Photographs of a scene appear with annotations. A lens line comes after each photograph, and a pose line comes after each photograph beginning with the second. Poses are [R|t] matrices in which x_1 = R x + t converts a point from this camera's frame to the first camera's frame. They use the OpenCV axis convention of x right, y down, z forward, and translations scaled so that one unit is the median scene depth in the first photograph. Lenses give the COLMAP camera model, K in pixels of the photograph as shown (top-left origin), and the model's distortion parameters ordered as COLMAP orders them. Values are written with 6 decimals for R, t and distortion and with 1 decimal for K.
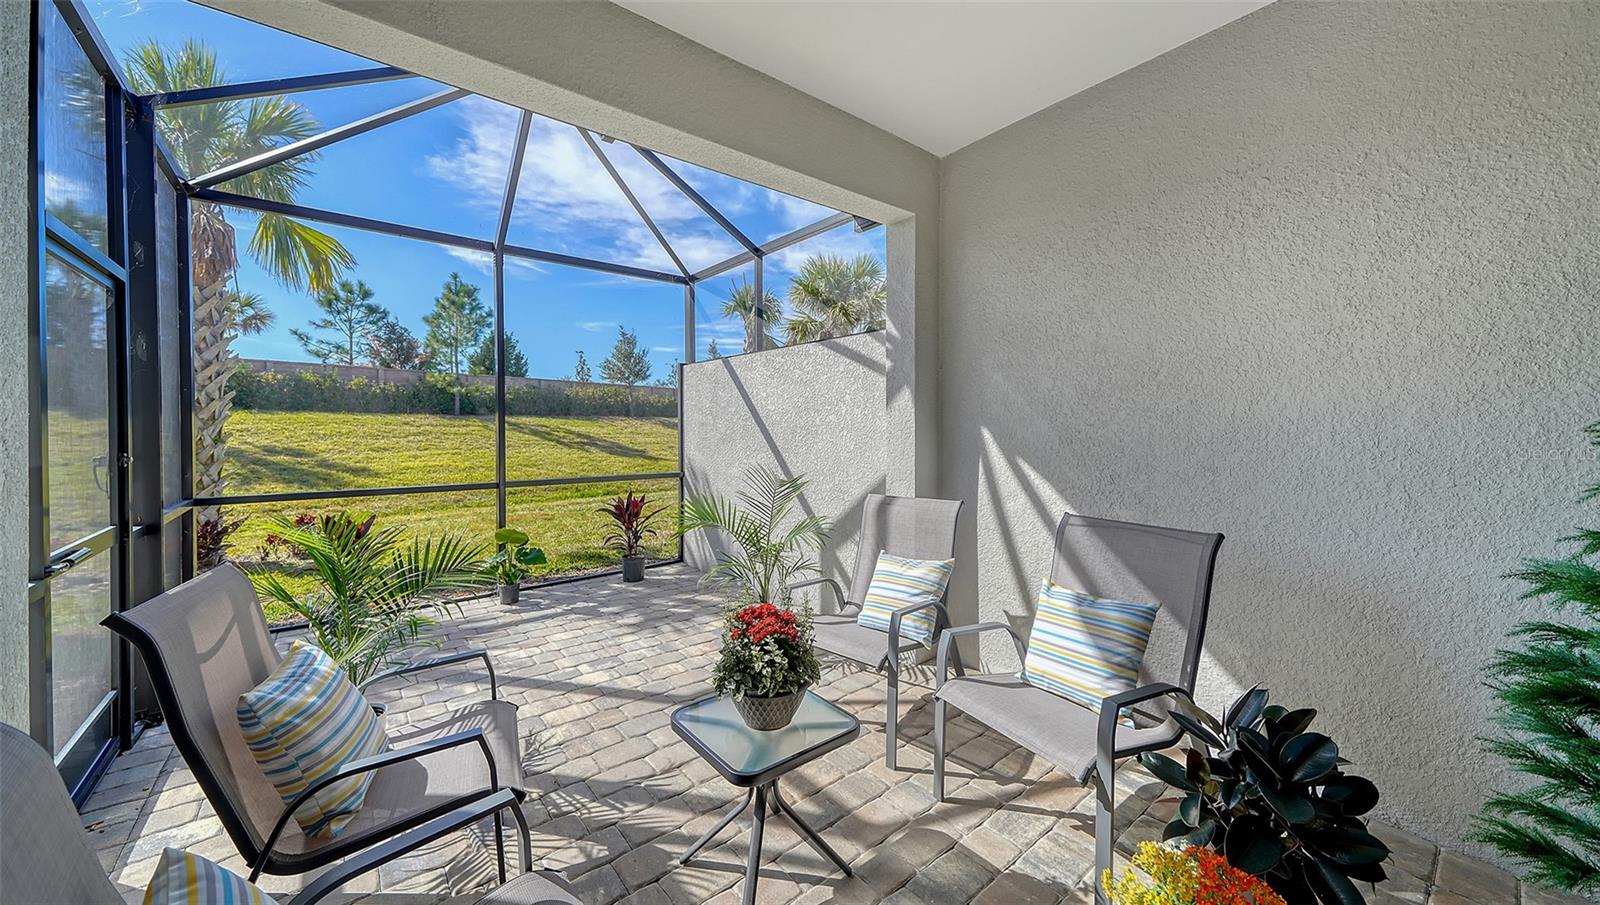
lens RADIAL K [[567.0, 0, 800.6], [0, 567.0, 433.0], [0, 0, 1]] dist [0.020257, -0.000049]
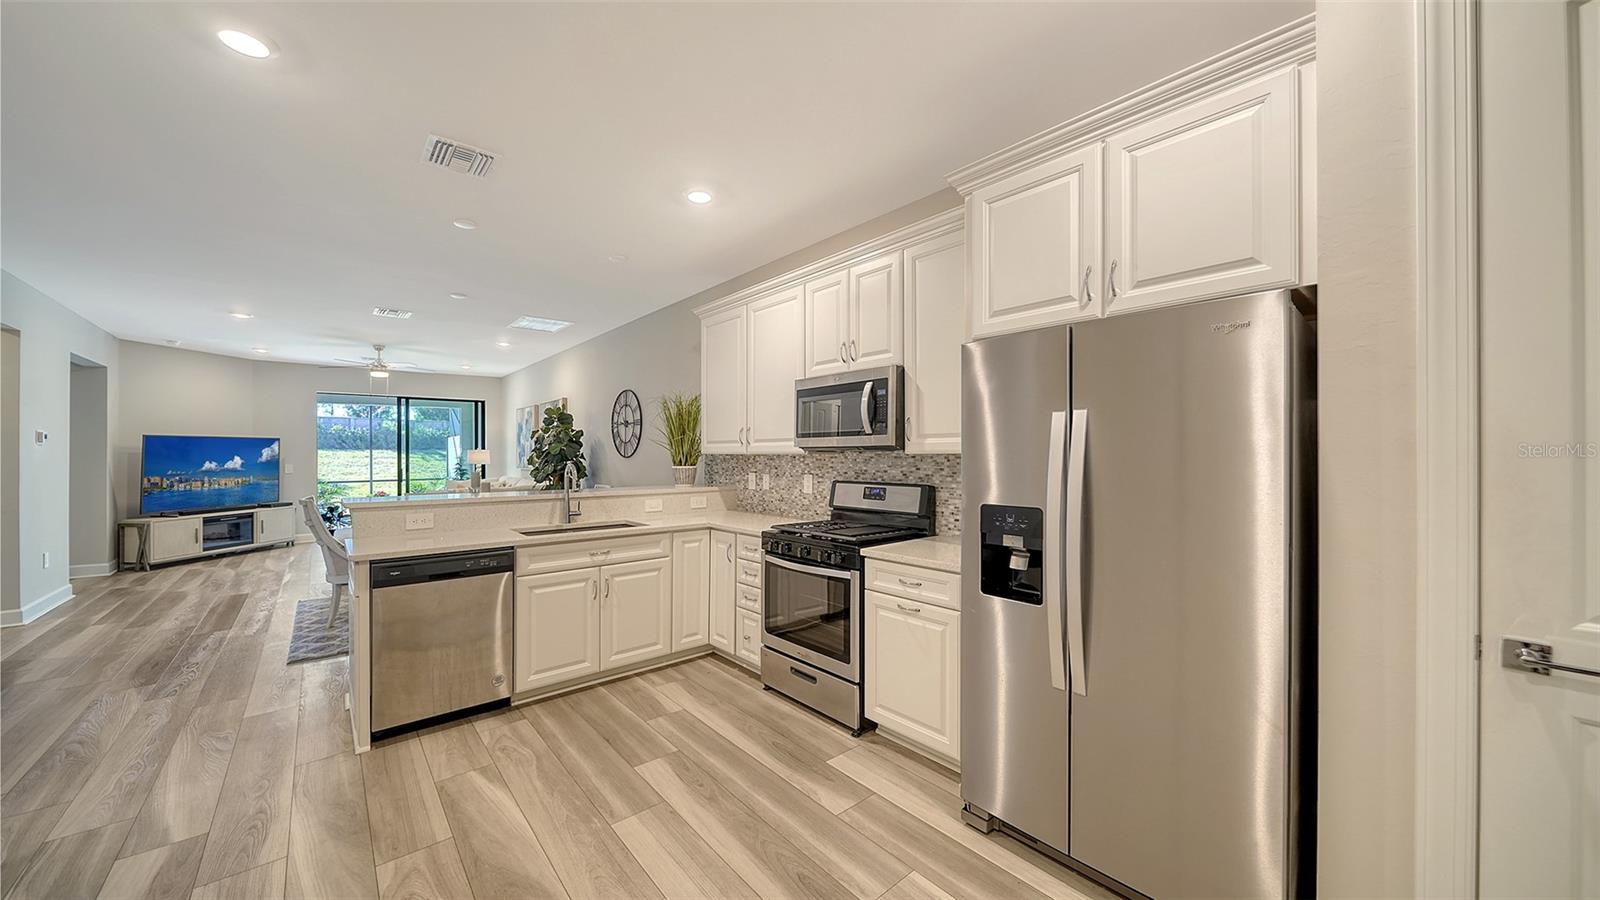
lens RADIAL K [[560.9, 0, 790.8], [0, 560.9, 447.1], [0, 0, 1]] dist [-0.000540, -0.001948]
pose [[0.999871, -0.006496, 0.014669, 1.654938], [0.006807, 0.999750, -0.021302, -0.010405], [-0.014527, 0.021399, 0.999665, -1.998182]]
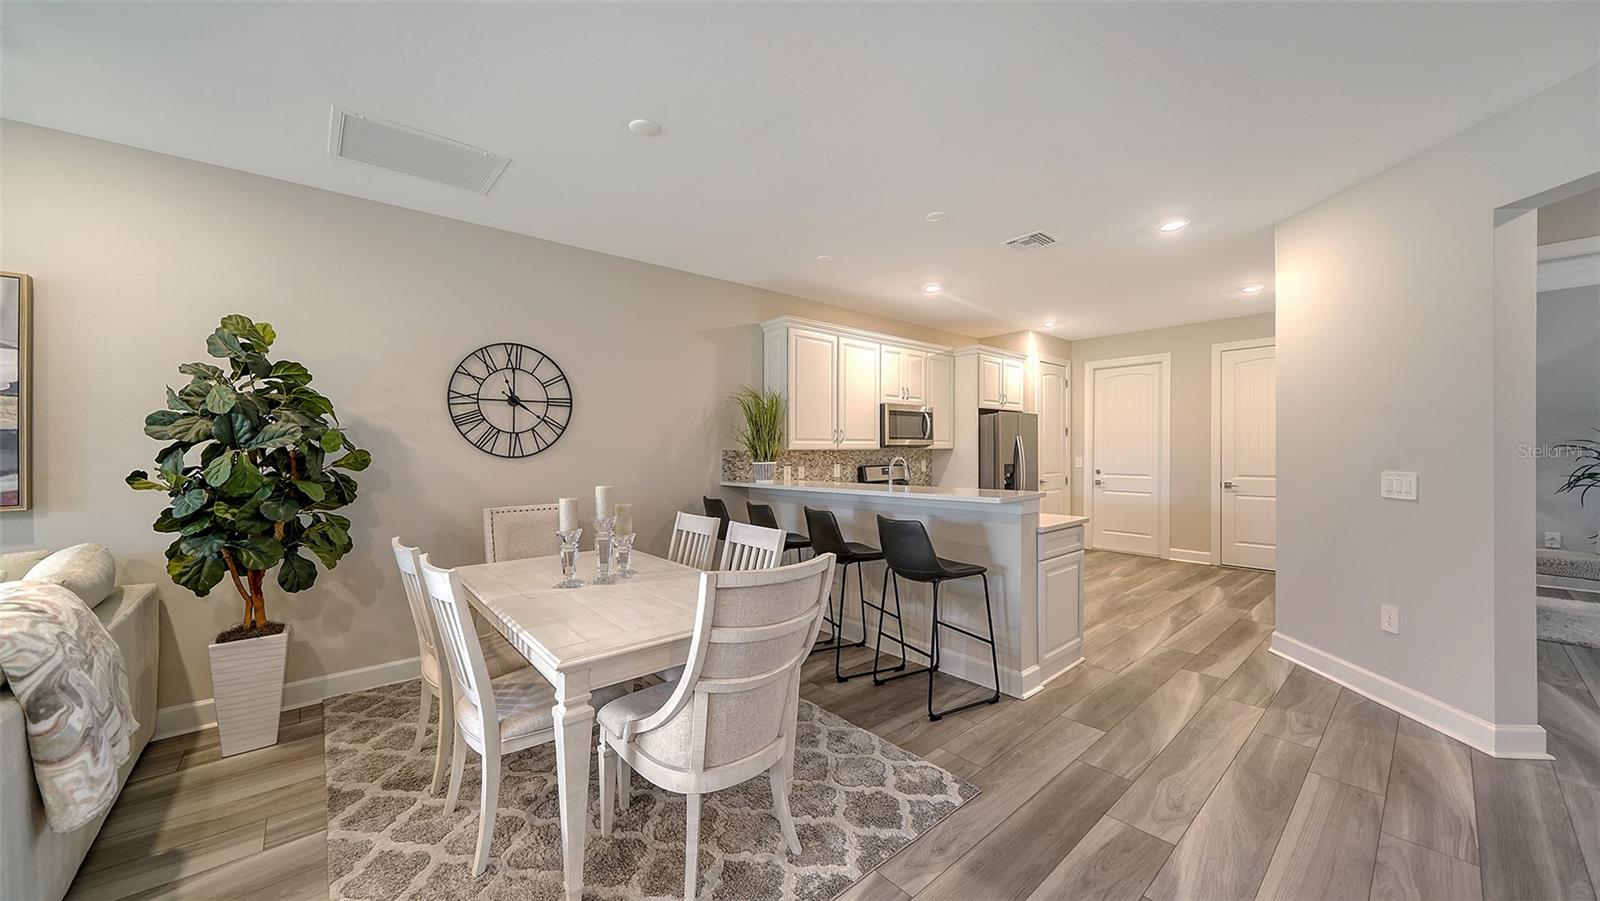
lens RADIAL K [[562.6, 0, 784.4], [0, 562.6, 449.4], [0, 0, 1]] dist [0.000902, -0.002172]
pose [[-0.018025, -0.000637, 0.999837, 0.504481], [0.020582, 0.999788, 0.001008, -0.021551], [-0.999626, 0.020597, -0.018008, -1.045083]]
